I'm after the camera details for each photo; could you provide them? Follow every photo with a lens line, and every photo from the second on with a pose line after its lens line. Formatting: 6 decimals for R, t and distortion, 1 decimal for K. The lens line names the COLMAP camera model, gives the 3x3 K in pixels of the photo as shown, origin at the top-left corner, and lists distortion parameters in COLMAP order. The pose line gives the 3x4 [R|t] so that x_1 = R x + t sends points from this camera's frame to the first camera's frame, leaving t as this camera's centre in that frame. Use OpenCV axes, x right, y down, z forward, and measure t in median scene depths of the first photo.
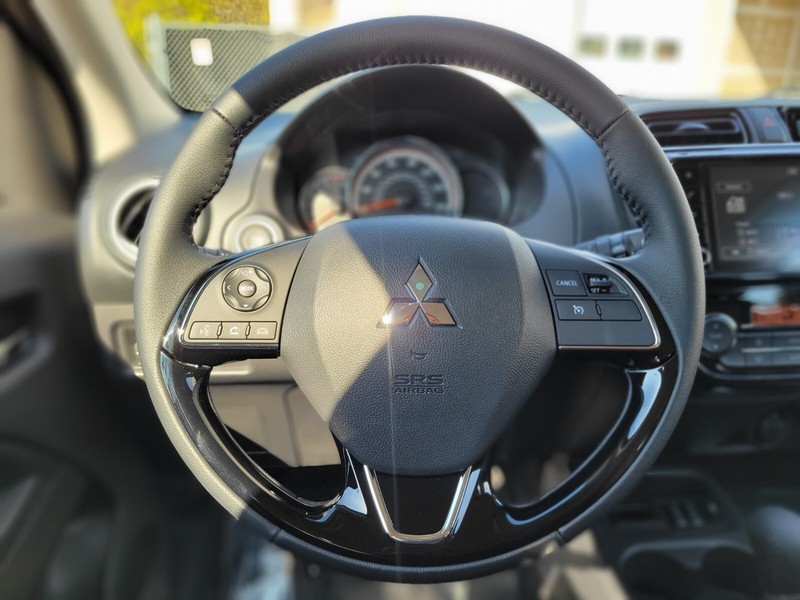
lens RADIAL K [[610.0, 0, 399.0], [0, 610.0, 293.3], [0, 0, 1]] dist [0.014582, -0.006865]
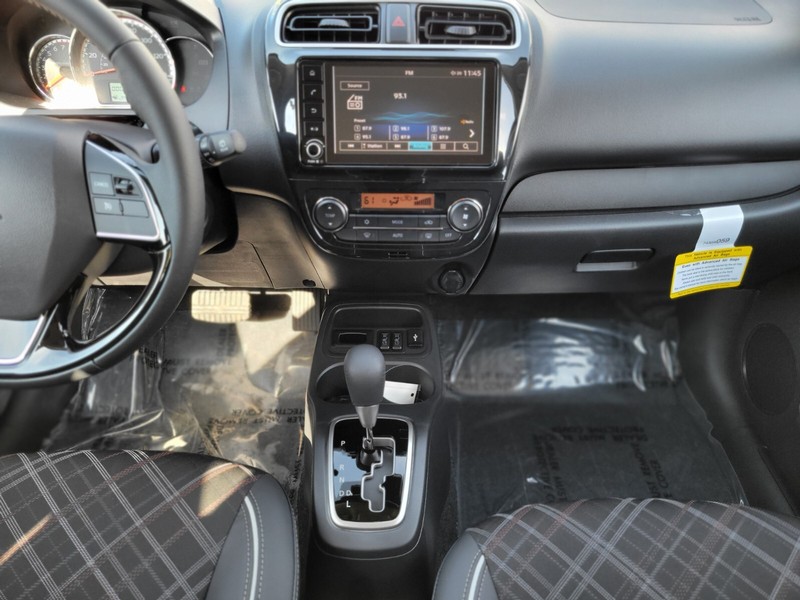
lens RADIAL K [[608.1, 0, 409.4], [0, 608.1, 302.8], [0, 0, 1]] dist [0.023474, -0.008012]
pose [[0.998517, 0.051324, -0.018169, 0.961323], [-0.042100, 0.939446, 0.340100, -0.256977], [0.034524, -0.338831, 0.940214, -0.288122]]
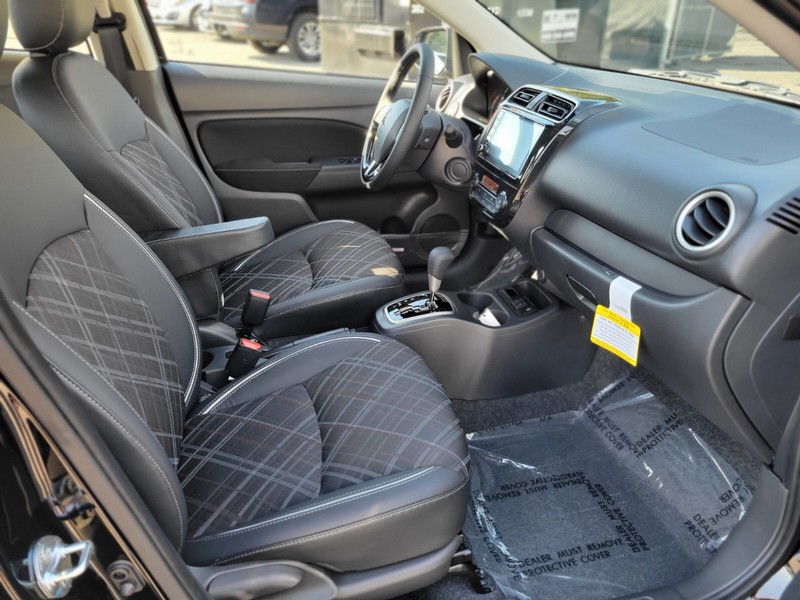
lens RADIAL K [[601.8, 0, 403.5], [0, 601.8, 294.8], [0, 0, 1]] dist [0.028219, -0.012897]
pose [[0.210568, 0.470263, -0.857038, 3.720794], [-0.321048, 0.861334, 0.393741, -0.518470], [0.923357, 0.192241, 0.332347, 0.080815]]
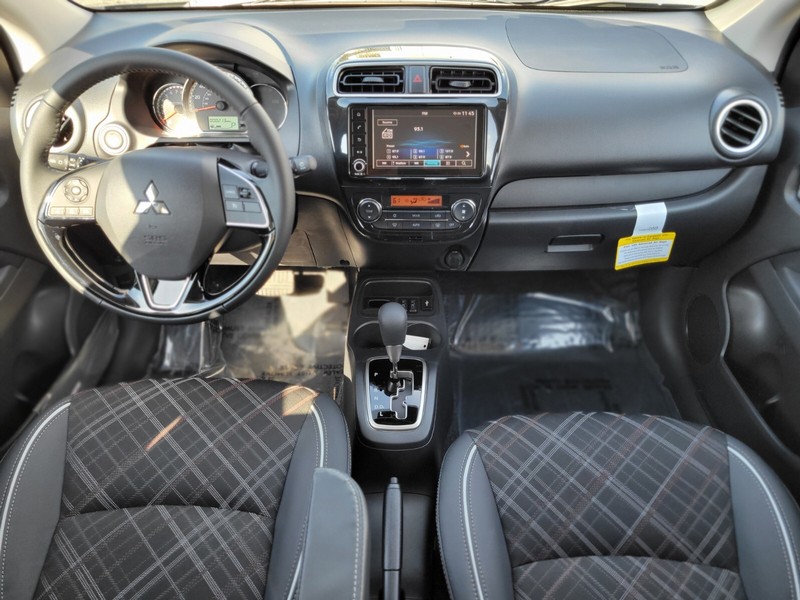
lens RADIAL K [[601.8, 0, 403.5], [0, 601.8, 294.8], [0, 0, 1]] dist [0.028219, -0.012897]
pose [[0.998003, 0.050966, -0.037303, 0.941578], [-0.035220, 0.939355, 0.341133, -0.410677], [0.052427, -0.339138, 0.939275, -0.983019]]
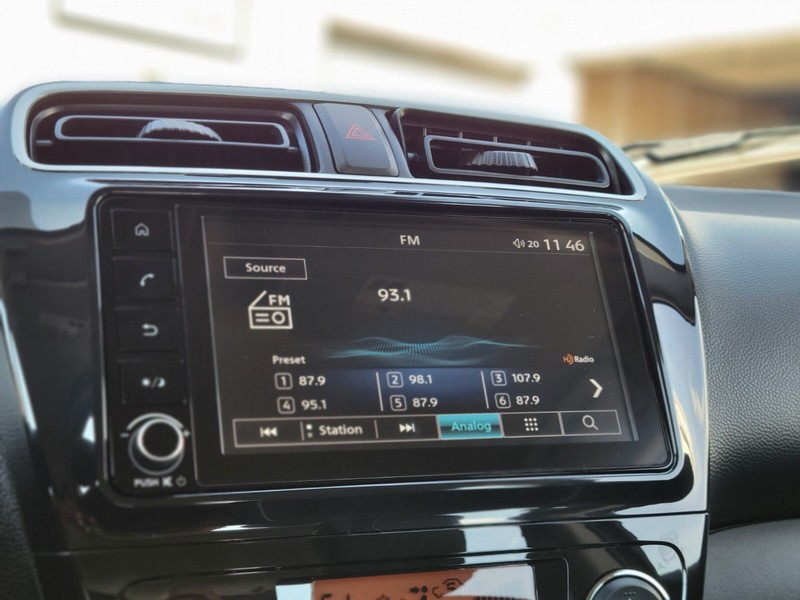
lens RADIAL K [[1223.2, 0, 400.0], [0, 1223.2, 300.0], [0, 0, 1]] dist [0.024003, -0.049983]
pose [[0.949524, 0.031604, 0.312098, 0.537164], [0.058911, 0.959245, -0.276365, 0.091038], [-0.308113, 0.280802, 0.908965, 0.380279]]
